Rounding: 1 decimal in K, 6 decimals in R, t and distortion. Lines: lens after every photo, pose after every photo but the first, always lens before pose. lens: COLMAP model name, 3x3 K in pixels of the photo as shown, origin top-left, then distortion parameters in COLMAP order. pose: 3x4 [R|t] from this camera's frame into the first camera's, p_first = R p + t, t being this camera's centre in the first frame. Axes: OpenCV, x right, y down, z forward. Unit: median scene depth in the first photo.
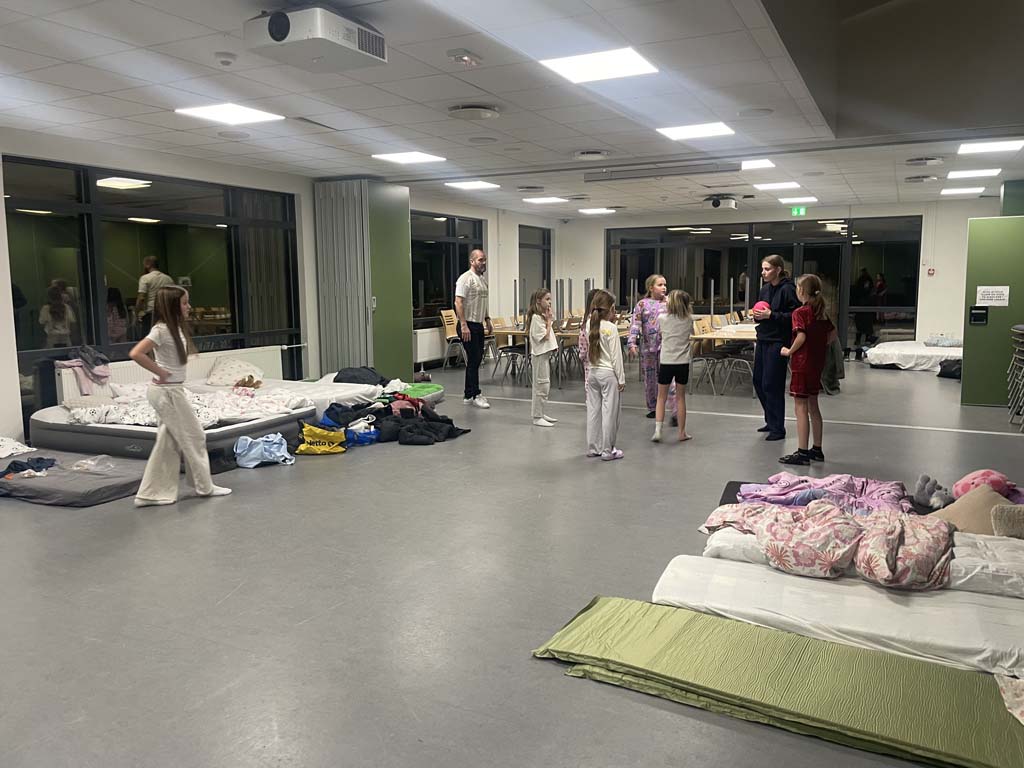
lens RADIAL K [[761.0, 0, 512.0], [0, 761.0, 384.0], [0, 0, 1]] dist [0.112702, -0.139828]
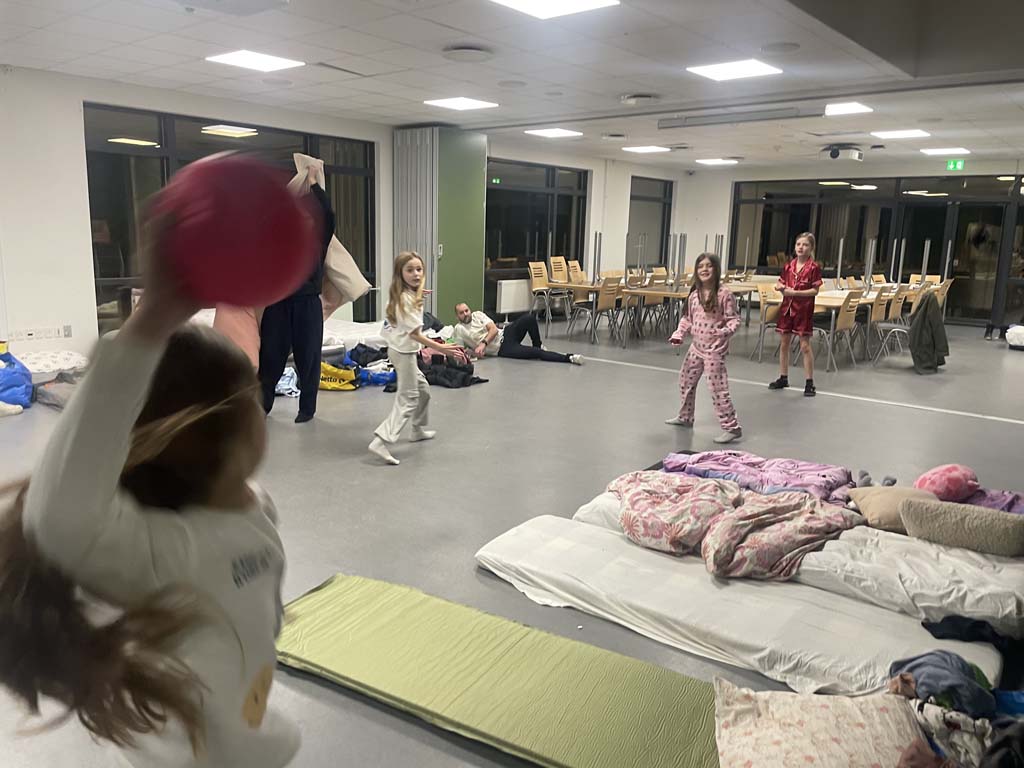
lens RADIAL K [[761.0, 0, 512.0], [0, 761.0, 384.0], [0, 0, 1]] dist [0.112702, -0.139828]
pose [[0.969090, 0.078794, -0.233784, 0.180345], [-0.065480, 0.995787, 0.064190, -0.000707], [0.237857, -0.046898, 0.970167, 0.026392]]
